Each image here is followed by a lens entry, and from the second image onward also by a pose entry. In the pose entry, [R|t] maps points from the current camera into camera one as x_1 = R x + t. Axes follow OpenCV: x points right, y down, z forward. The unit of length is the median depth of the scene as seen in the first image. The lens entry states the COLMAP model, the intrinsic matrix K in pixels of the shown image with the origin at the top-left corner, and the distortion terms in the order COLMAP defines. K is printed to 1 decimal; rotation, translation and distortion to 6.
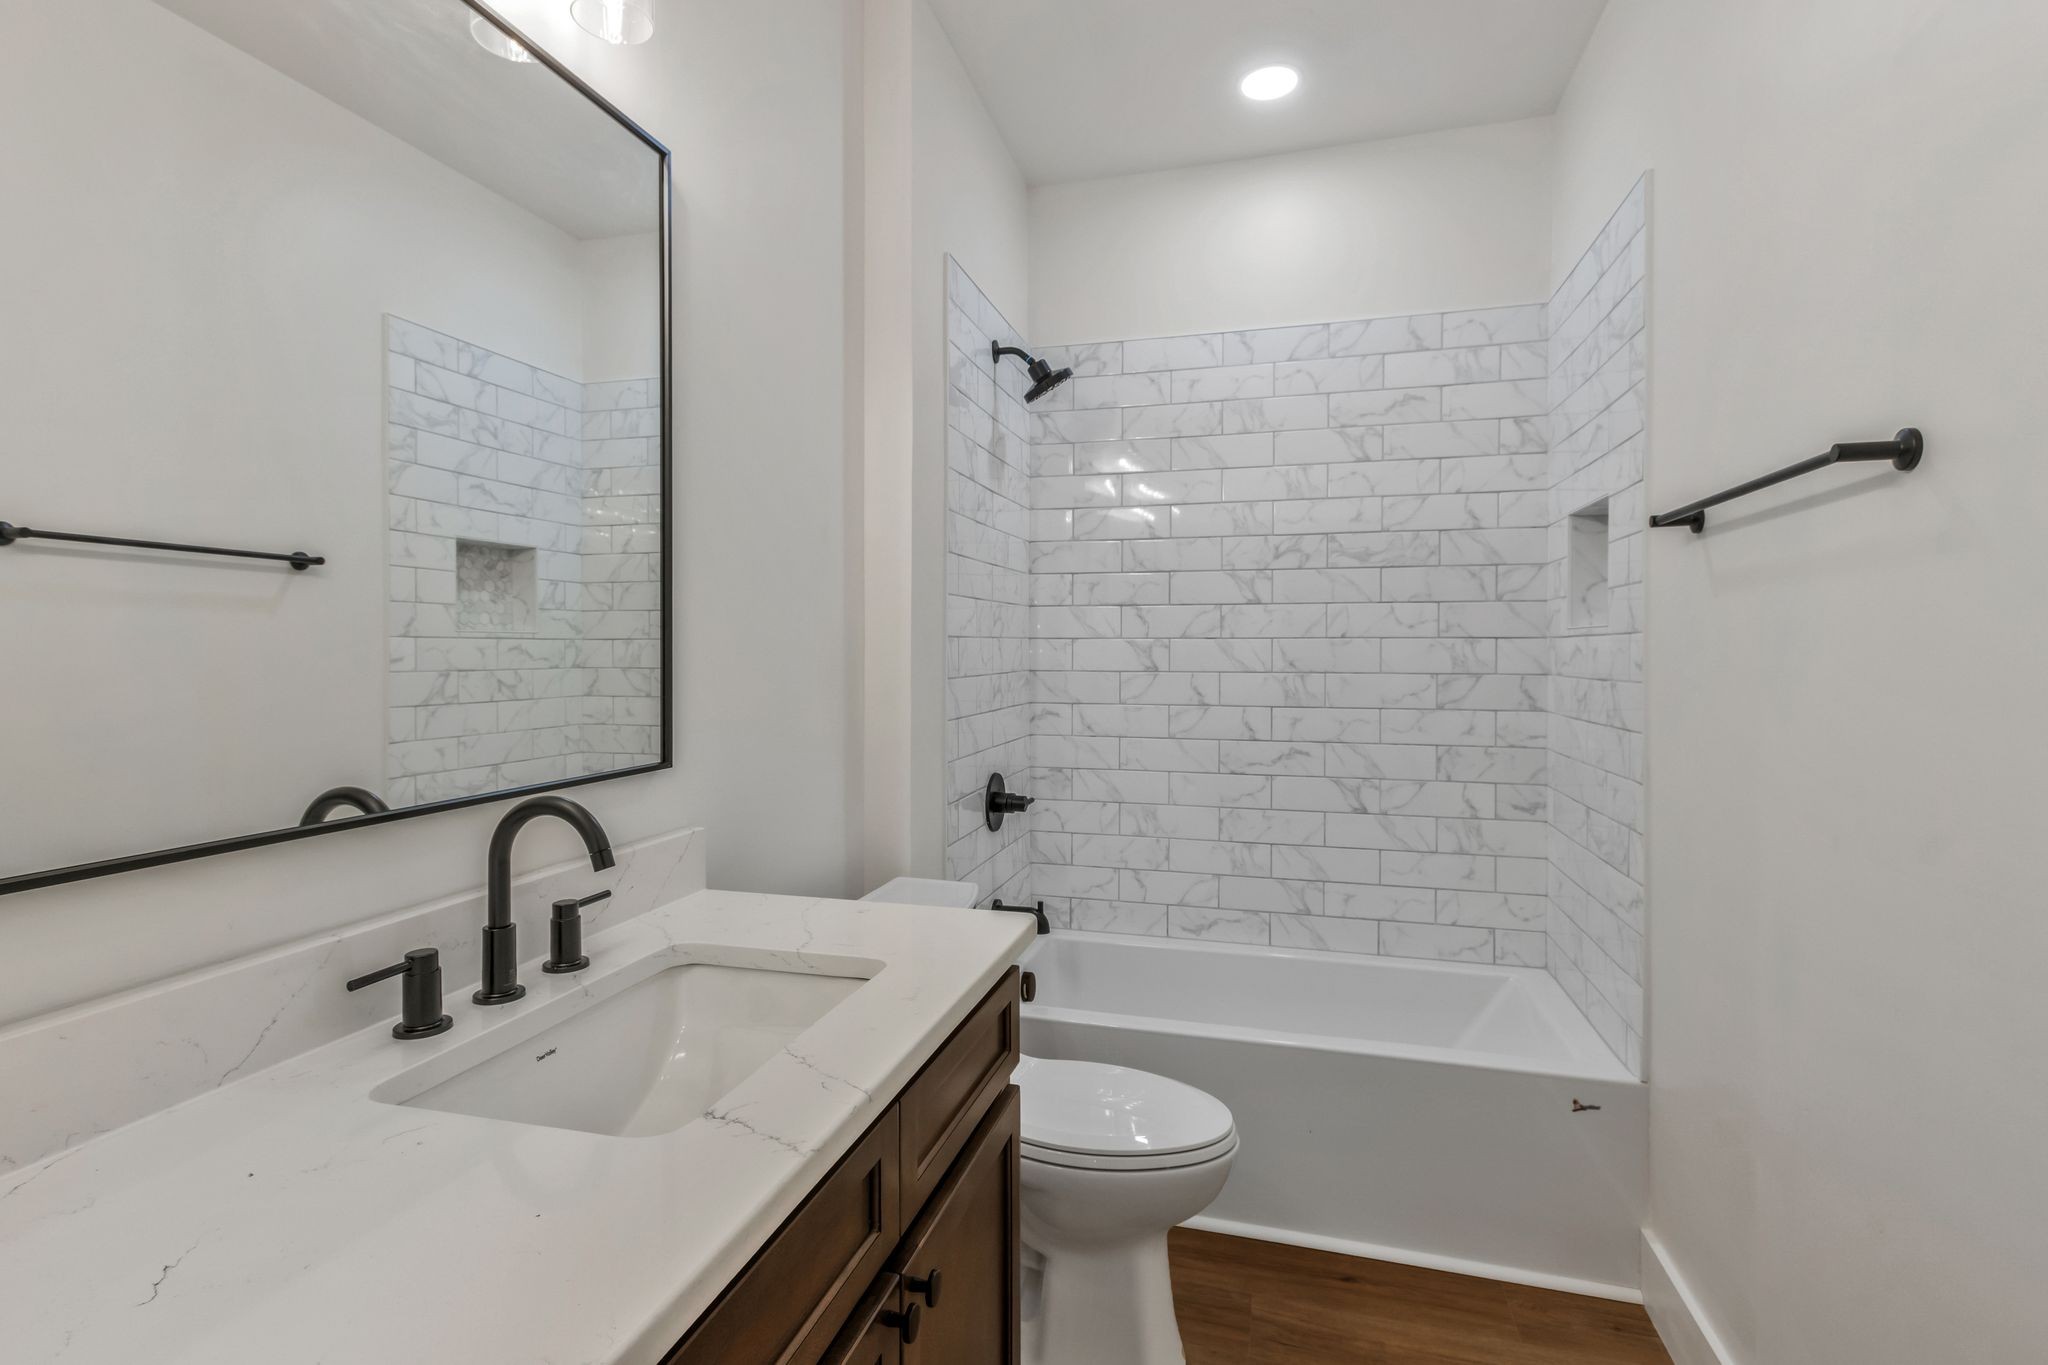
lens RADIAL K [[980.5, 0, 1024.0], [0, 980.5, 682.5], [0, 0, 1]] dist [0.005124, 0.000027]
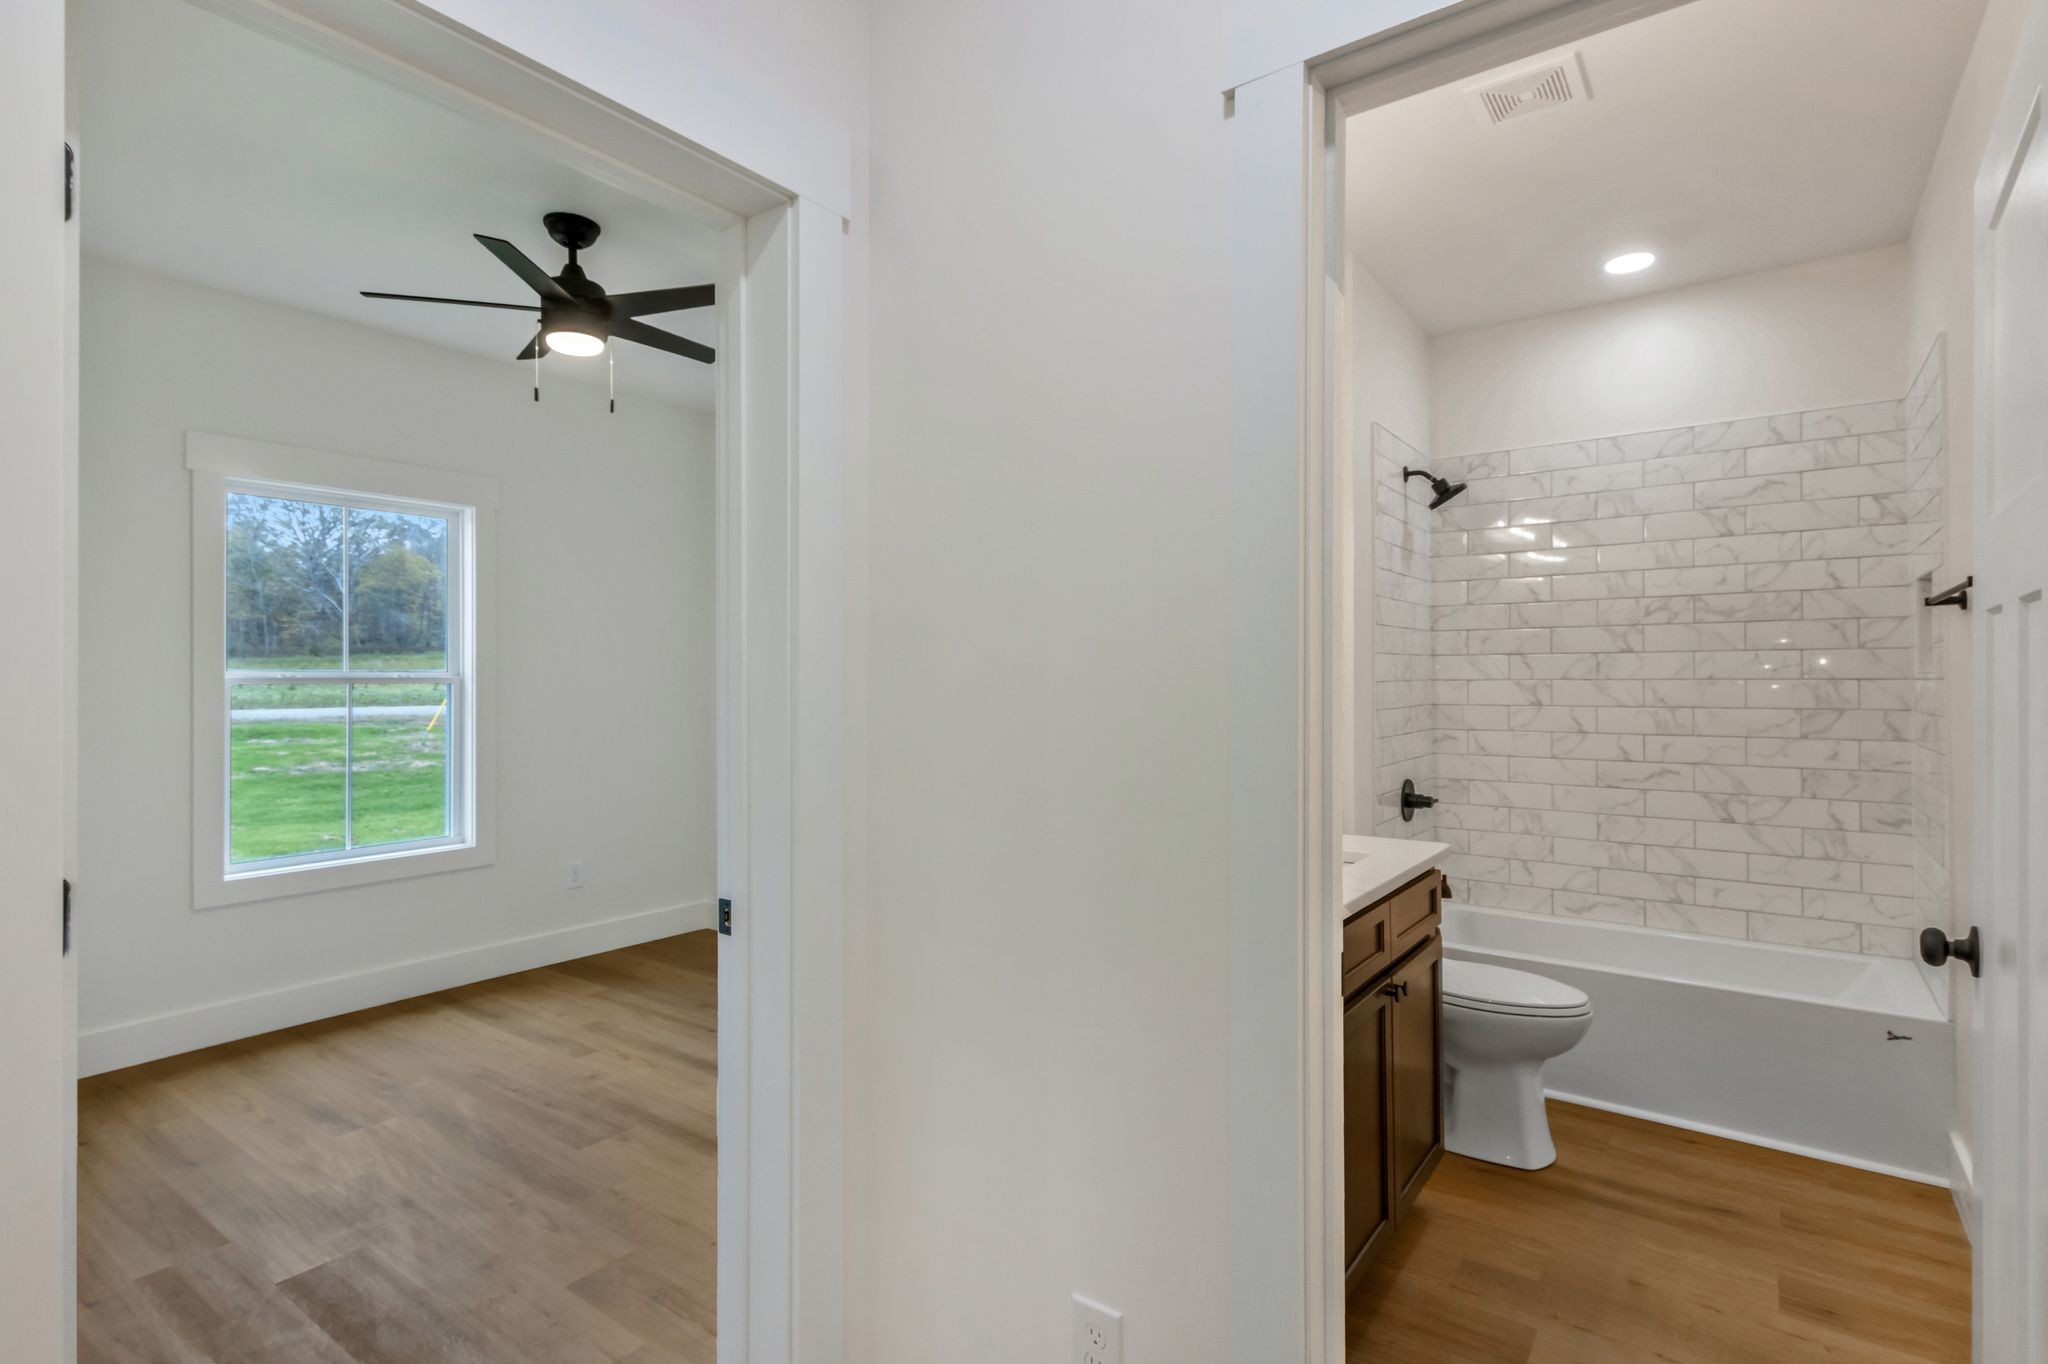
lens RADIAL K [[975.6, 0, 1034.9], [0, 975.6, 679.3], [0, 0, 1]] dist [0.022370, -0.007904]
pose [[0.934869, -0.005589, -0.354949, -0.028861], [-0.005910, 0.999492, -0.031302, -0.001859], [0.354944, 0.031361, 0.934362, -0.459463]]
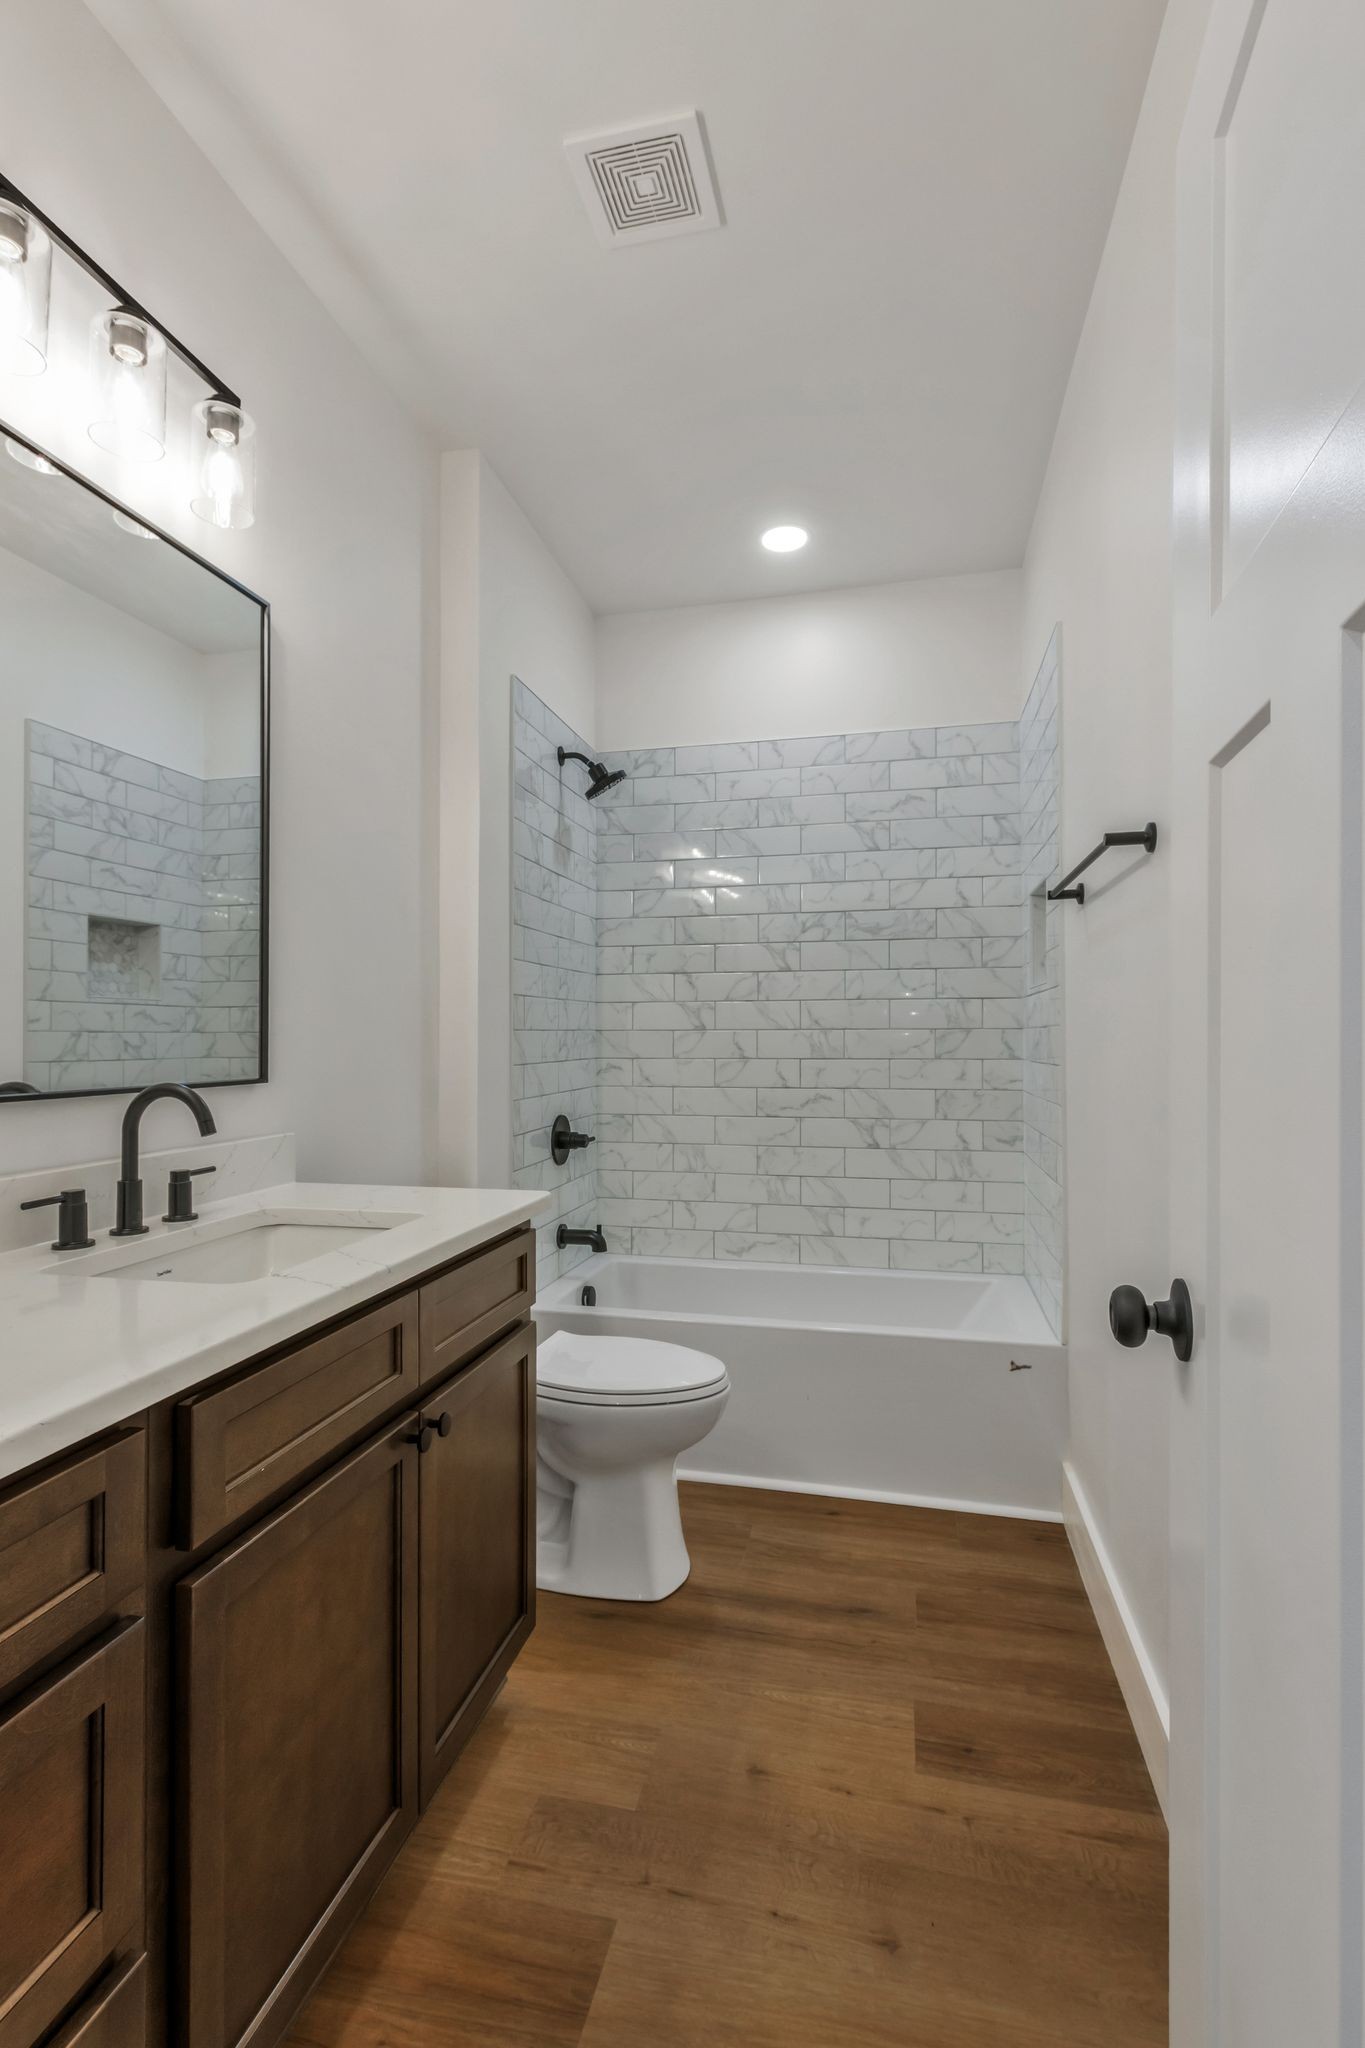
lens RADIAL K [[946.6, 0, 678.7], [0, 946.6, 1043.7], [0, 0, 1]] dist [0.001535, 0.000169]
pose [[0.999168, -0.003424, 0.040643, 0.063304], [0.004466, 0.999663, -0.025575, 0.035833], [-0.040541, 0.025735, 0.998846, -0.126743]]
